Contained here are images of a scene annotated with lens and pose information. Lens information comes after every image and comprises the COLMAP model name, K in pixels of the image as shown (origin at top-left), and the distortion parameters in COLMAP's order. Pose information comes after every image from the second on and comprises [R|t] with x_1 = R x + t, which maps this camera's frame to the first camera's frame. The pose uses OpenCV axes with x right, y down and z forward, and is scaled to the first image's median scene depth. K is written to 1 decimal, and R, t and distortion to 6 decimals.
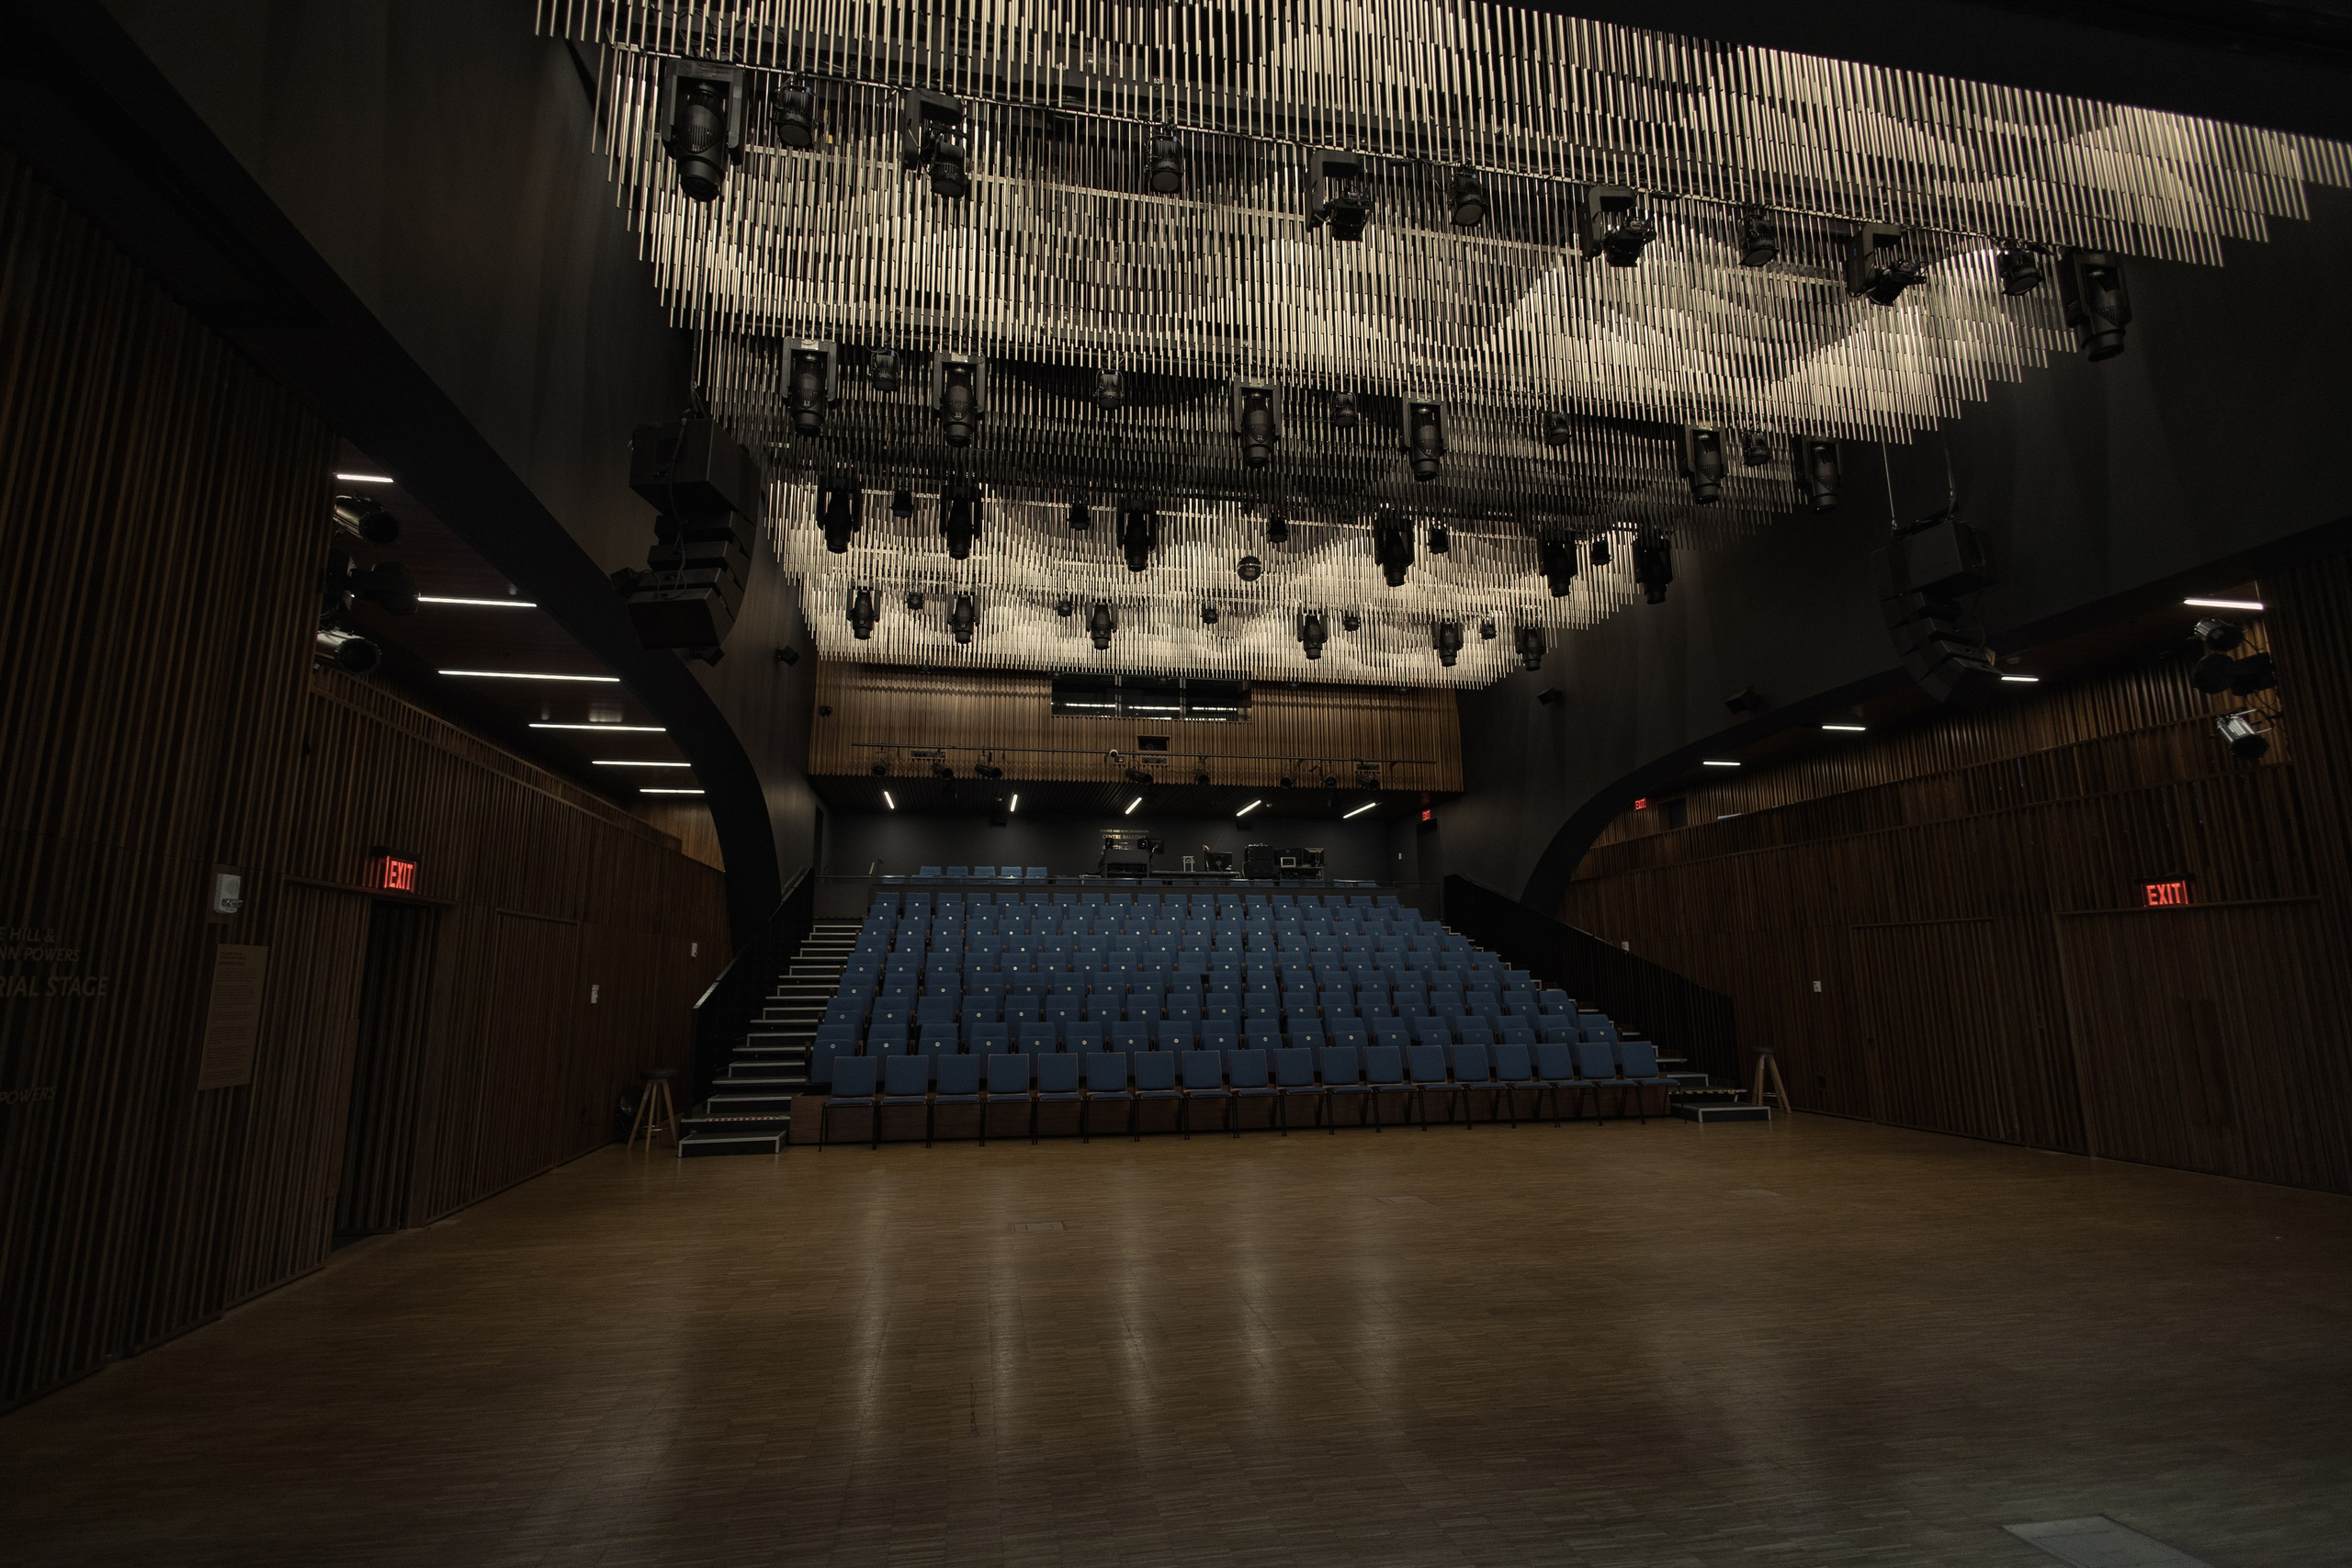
lens RADIAL K [[1087.9, 0, 1180.1], [0, 1087.9, 790.2], [0, 0, 1]] dist [0.003253, 0.000141]
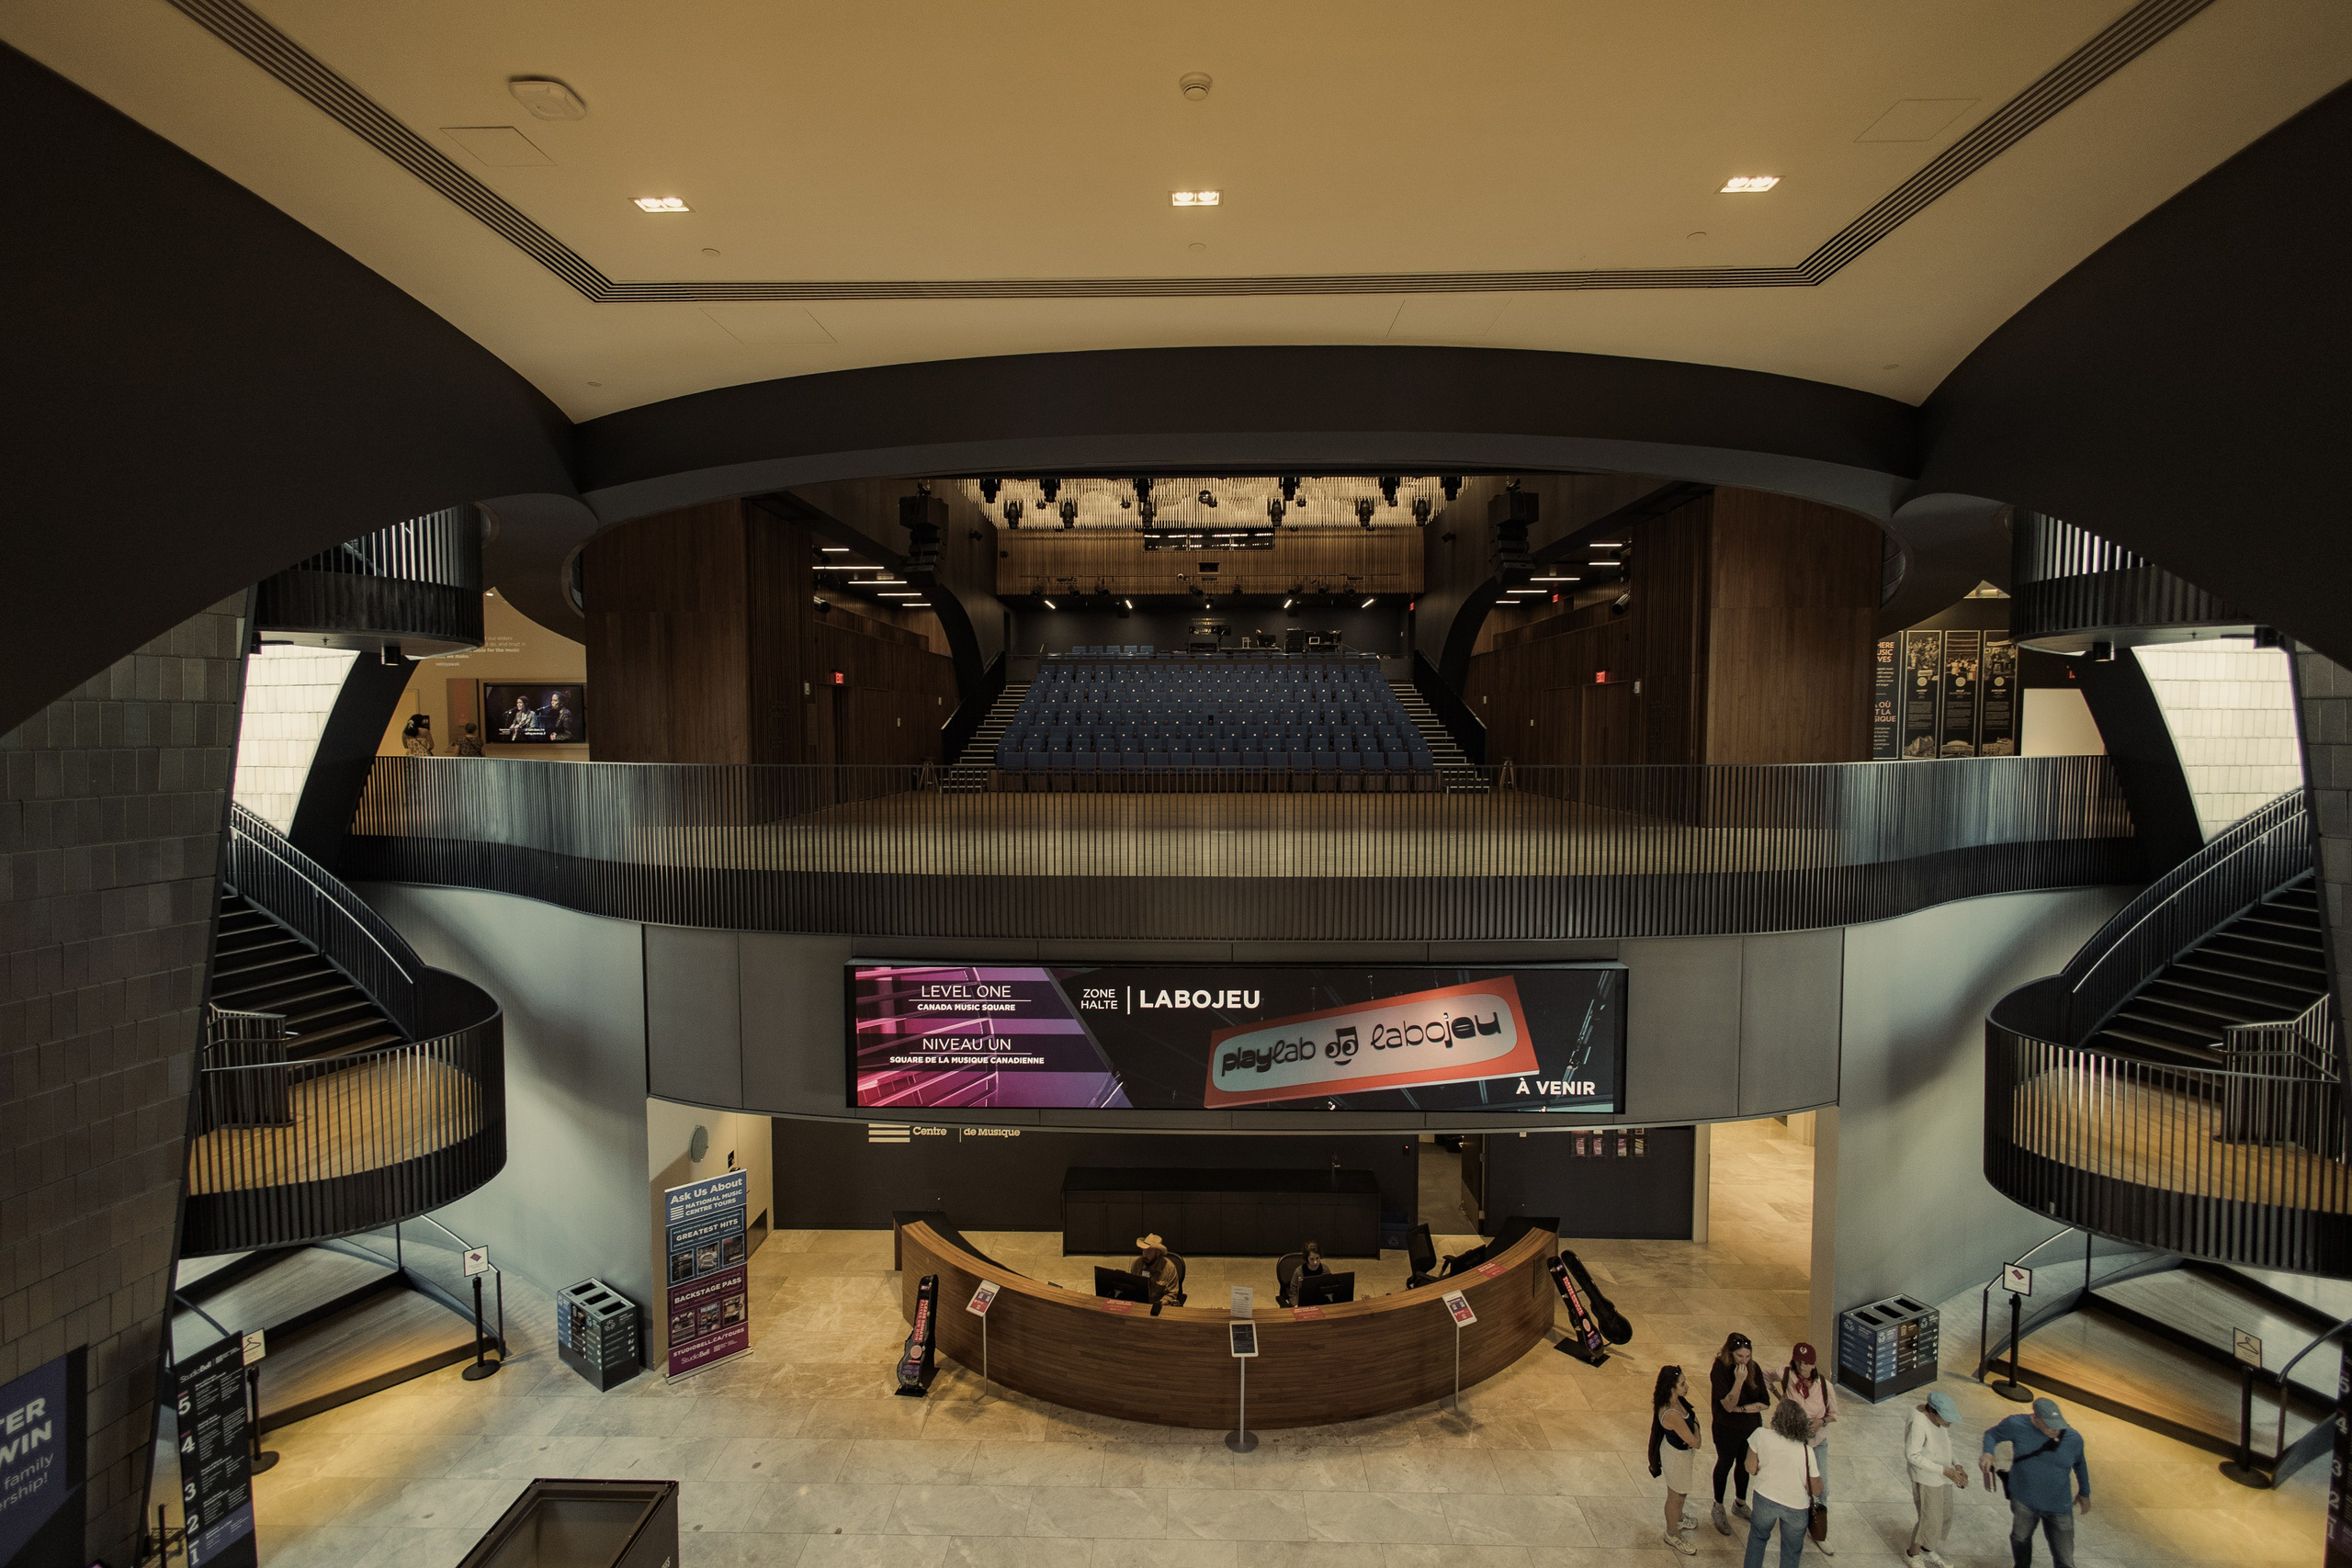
lens RADIAL K [[1087.9, 0, 1172.4], [0, 1087.9, 780.3], [0, 0, 1]] dist [0.003253, 0.000141]
pose [[0.977959, 0.015529, -0.208220, 0.246895], [0.031048, 0.975328, 0.218566, -0.086257], [0.206477, -0.220213, 0.953348, -0.535915]]
